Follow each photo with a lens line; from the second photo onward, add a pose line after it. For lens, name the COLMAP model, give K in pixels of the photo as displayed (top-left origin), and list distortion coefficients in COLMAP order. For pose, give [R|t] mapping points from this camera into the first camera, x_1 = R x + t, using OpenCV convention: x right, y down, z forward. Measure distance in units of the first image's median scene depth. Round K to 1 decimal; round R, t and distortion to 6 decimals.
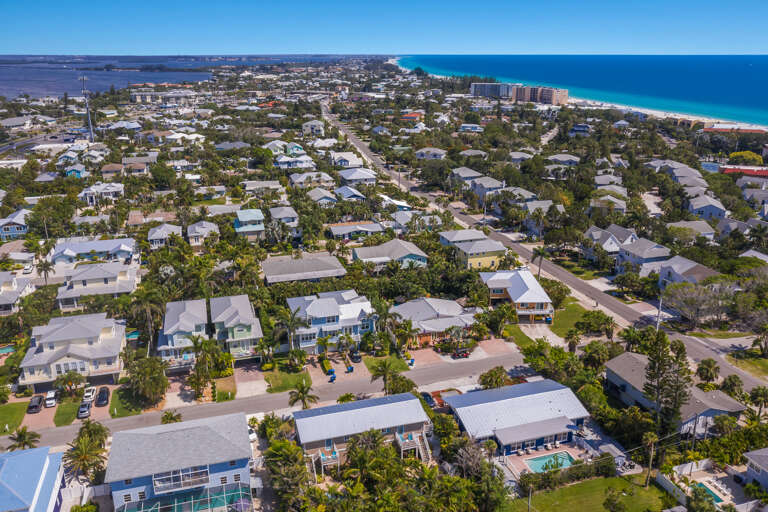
lens RADIAL K [[618.0, 0, 384.0], [0, 618.0, 256.0], [0, 0, 1]] dist [0.004862, 0.003545]
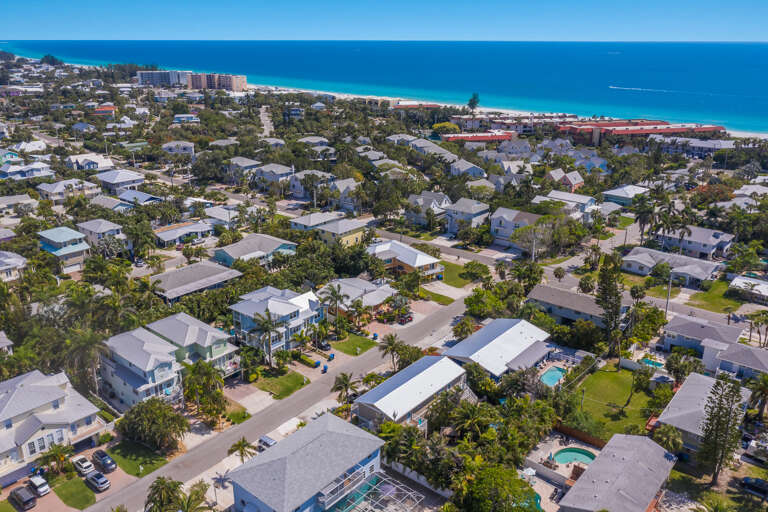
lens RADIAL K [[618.0, 0, 384.0], [0, 618.0, 256.0], [0, 0, 1]] dist [0.004862, 0.003545]
pose [[0.841207, -0.177475, 0.510758, -0.363148], [0.167203, 0.983682, 0.066426, -0.025310], [-0.514213, 0.029522, 0.857154, 0.062272]]
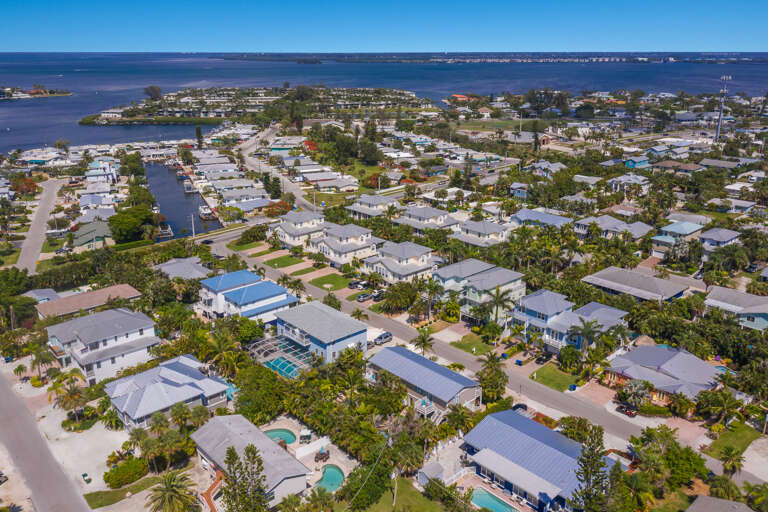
lens RADIAL K [[618.0, 0, 384.0], [0, 618.0, 256.0], [0, 0, 1]] dist [0.004862, 0.003545]
pose [[0.424704, 0.285500, -0.859137, 0.530825], [-0.283668, 0.943153, 0.173192, -0.077050], [0.859744, 0.170154, 0.481548, 0.212644]]
